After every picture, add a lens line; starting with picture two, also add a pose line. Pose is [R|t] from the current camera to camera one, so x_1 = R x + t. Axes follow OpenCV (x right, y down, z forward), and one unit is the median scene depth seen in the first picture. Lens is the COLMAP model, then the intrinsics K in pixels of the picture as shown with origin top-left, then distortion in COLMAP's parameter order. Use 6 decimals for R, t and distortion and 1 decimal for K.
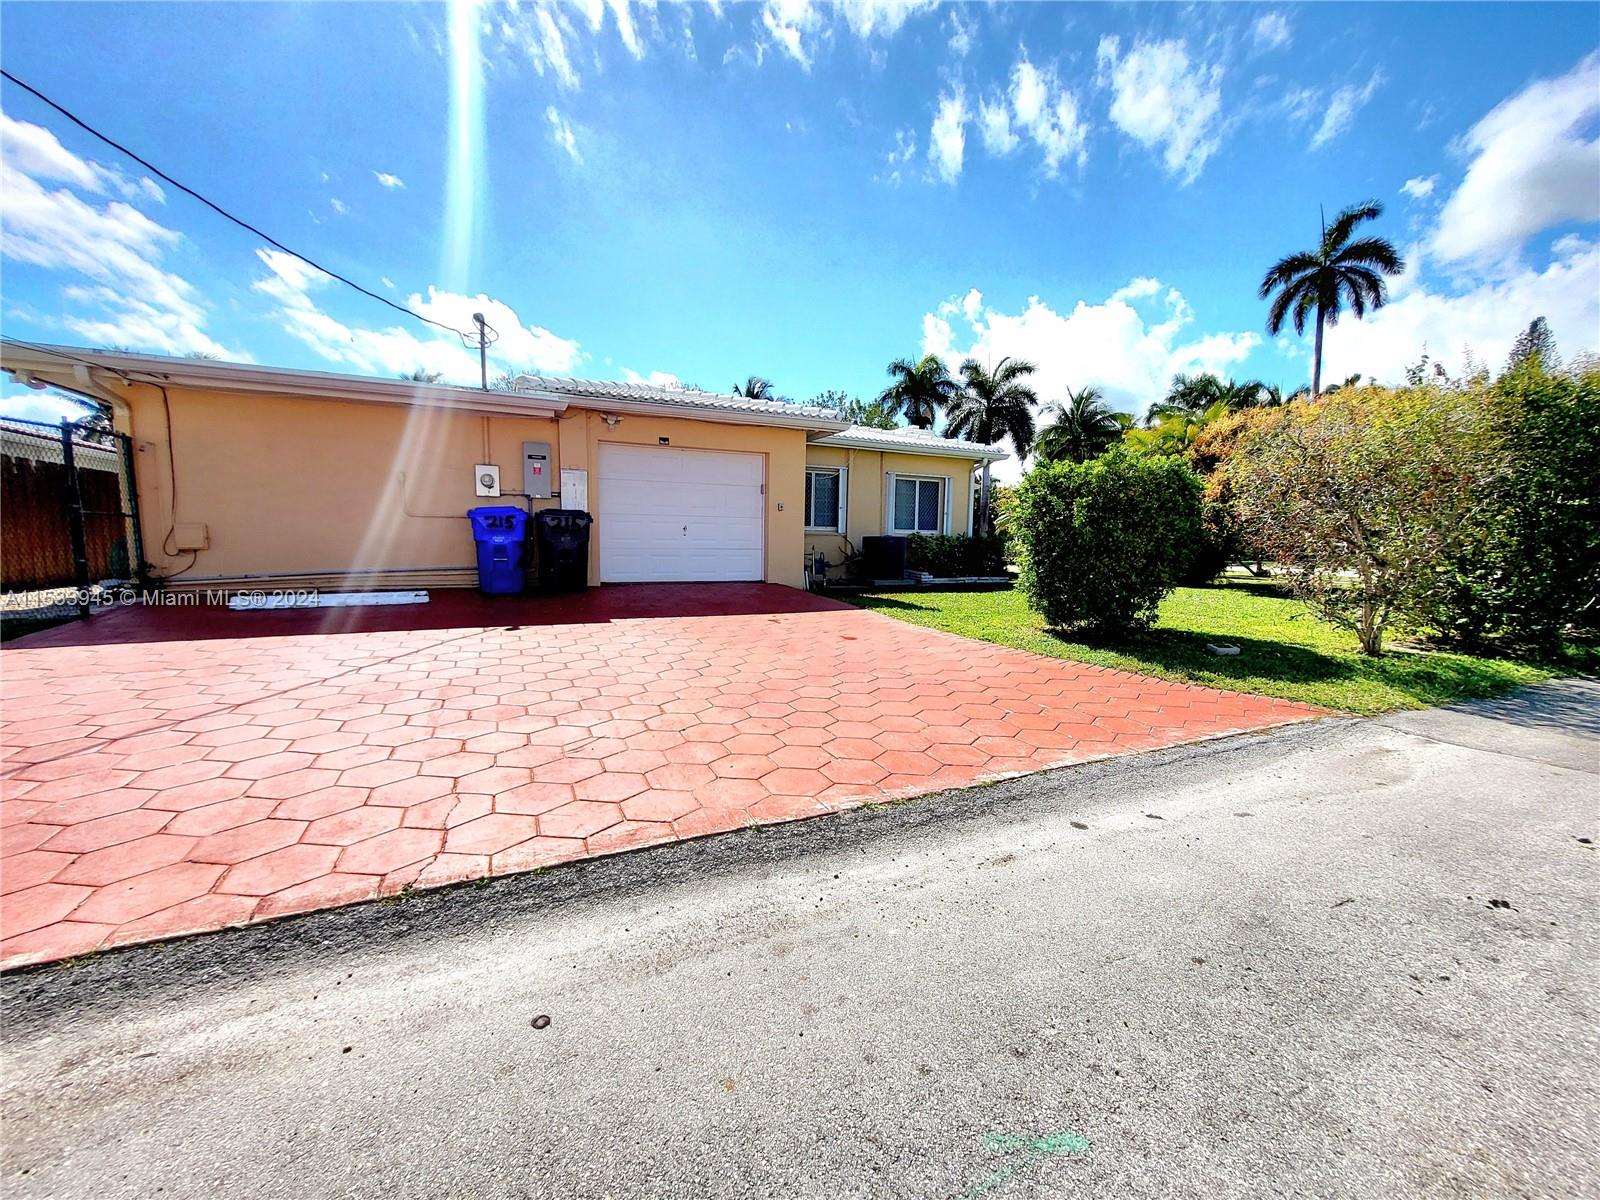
lens RADIAL K [[630.0, 0, 792.8], [0, 630.0, 600.5], [0, 0, 1]] dist [0.003336, -0.000385]
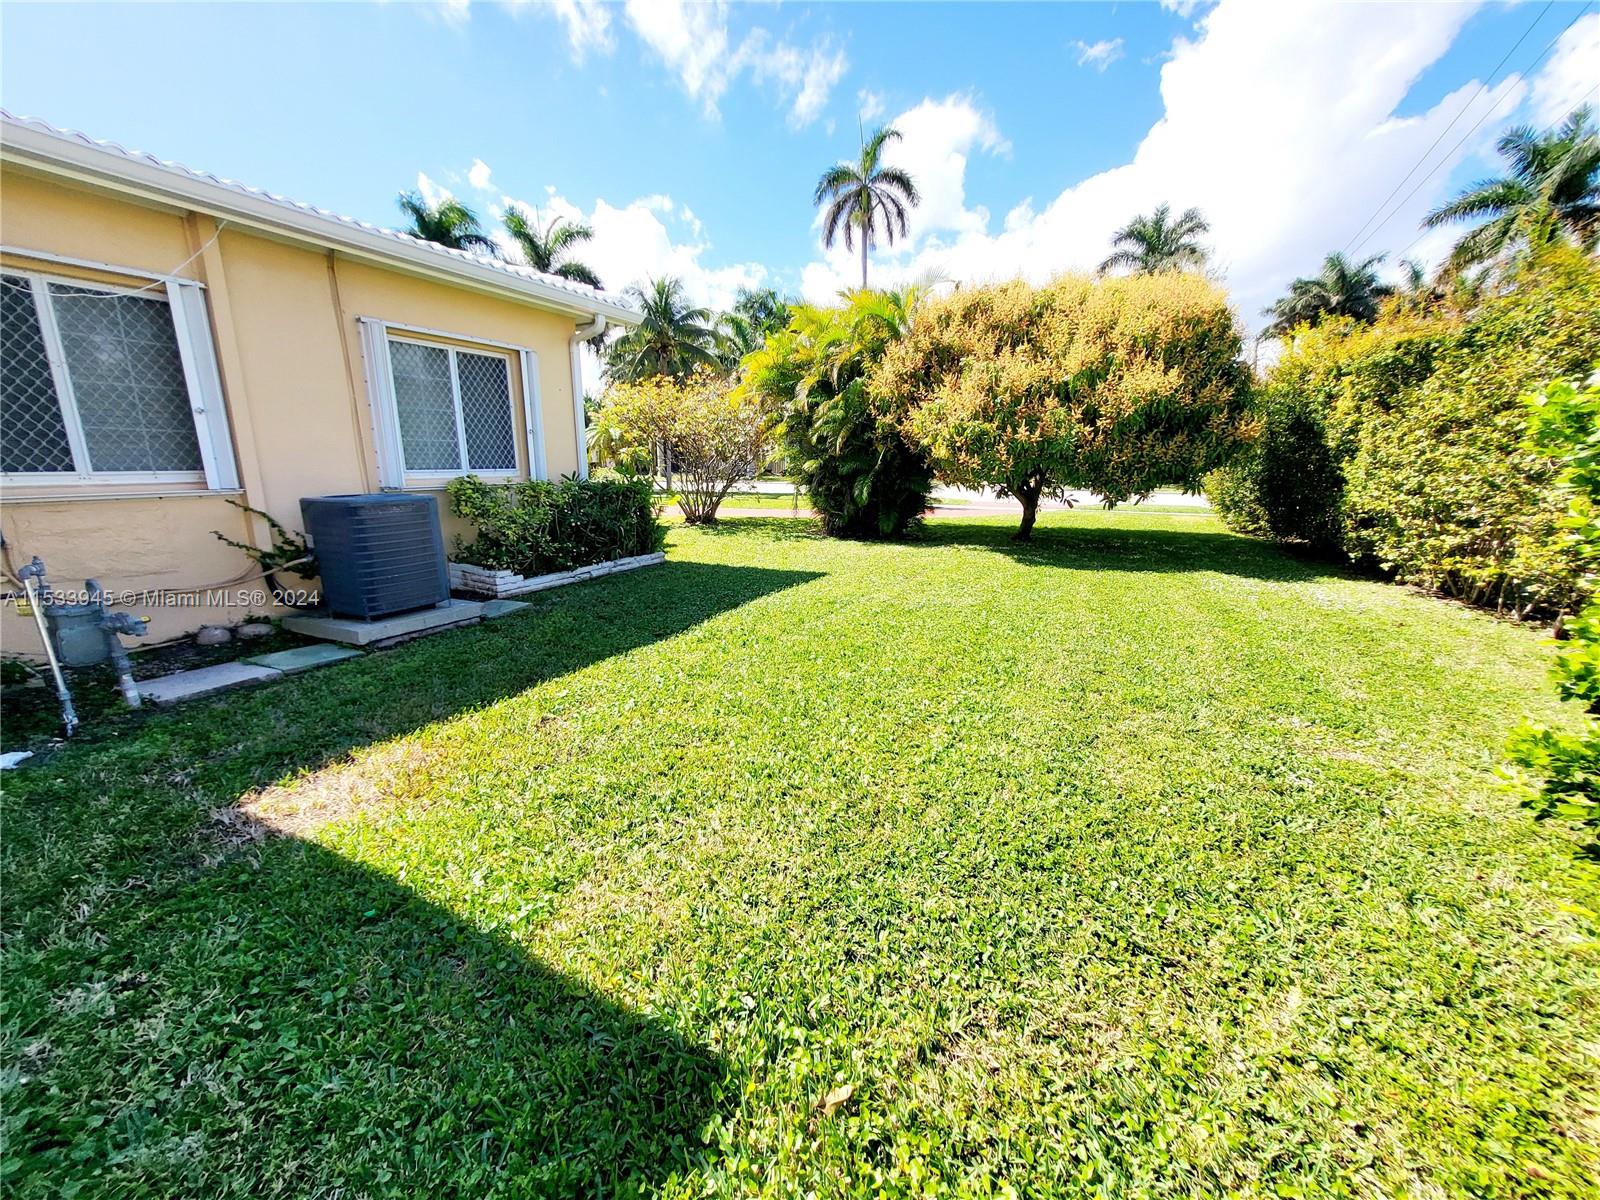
lens RADIAL K [[630.0, 0, 788.1], [0, 630.0, 599.9], [0, 0, 1]] dist [0.003336, -0.000385]
pose [[0.800964, -0.143944, 0.581151, 0.151615], [0.067069, 0.986131, 0.151815, -0.105205], [-0.594944, -0.082621, 0.799510, 0.719640]]
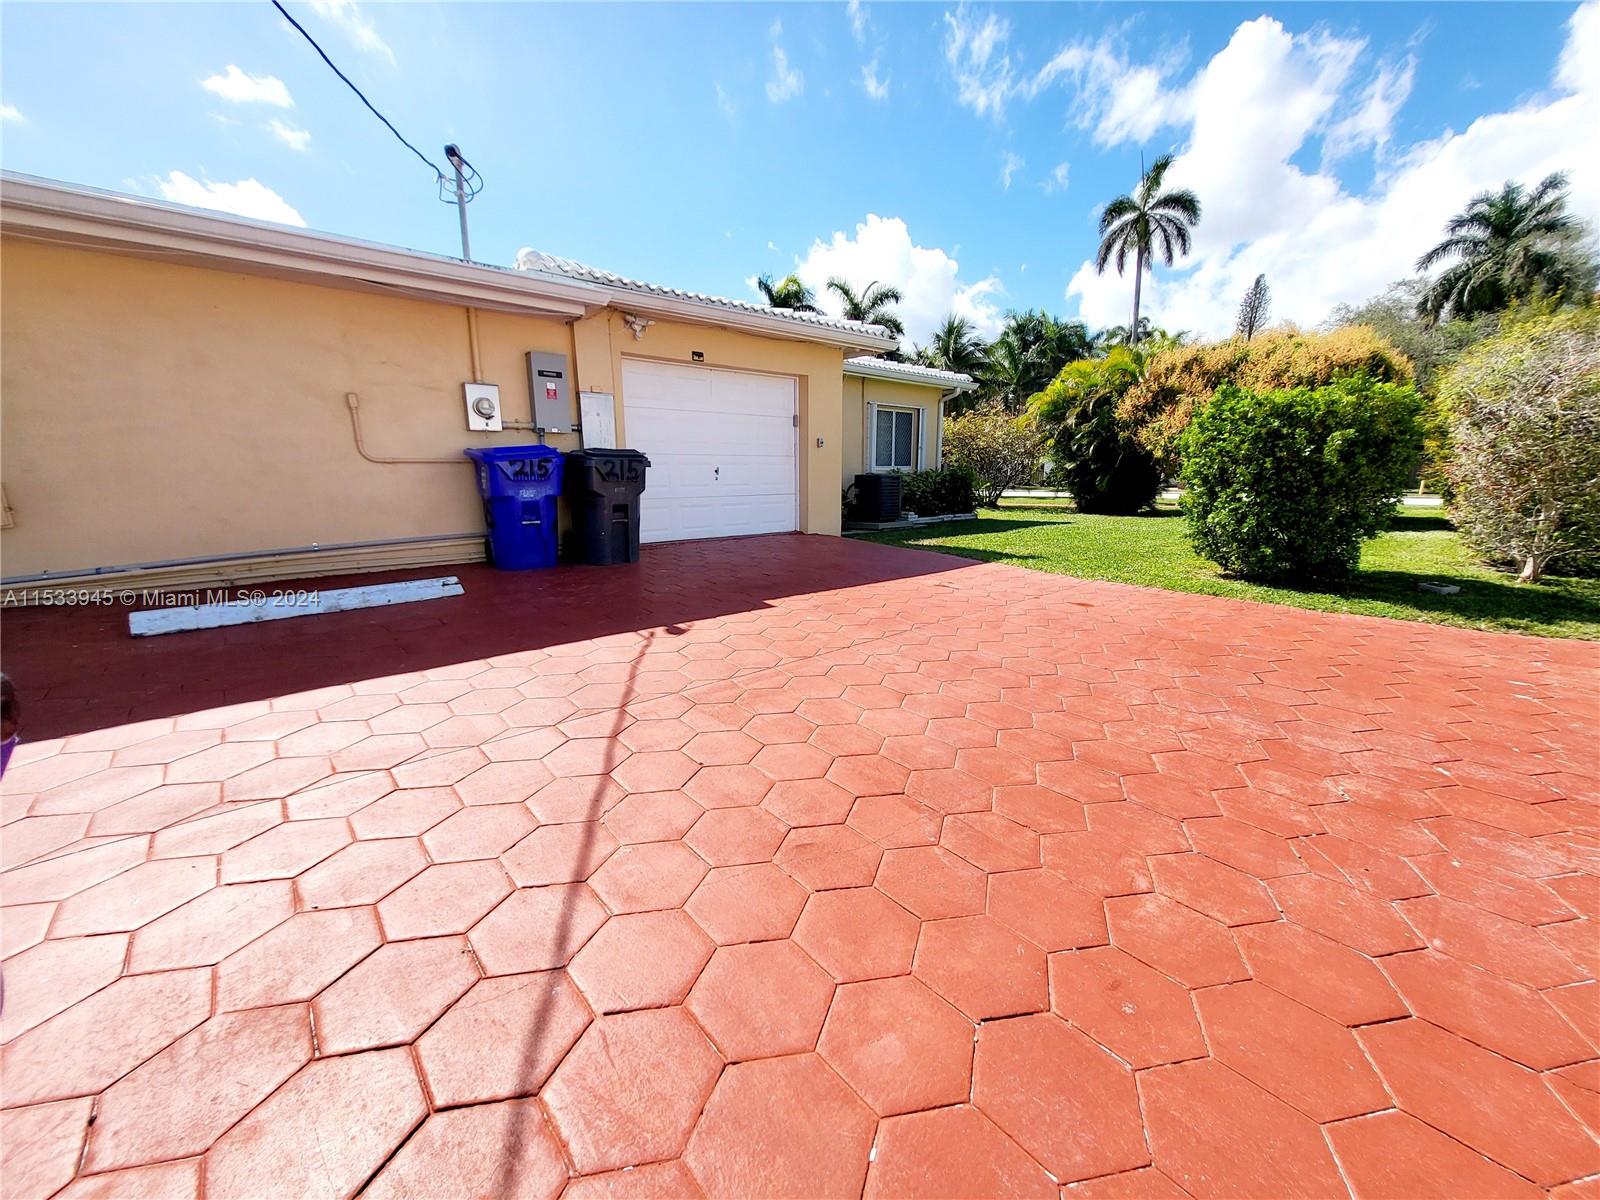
lens RADIAL K [[630.0, 0, 799.8], [0, 630.0, 607.6], [0, 0, 1]] dist [0.003336, -0.000385]
pose [[0.961062, -0.078423, 0.264972, -0.285453], [0.048148, 0.991739, 0.118889, -0.030931], [-0.272107, -0.101502, 0.956899, 0.178752]]
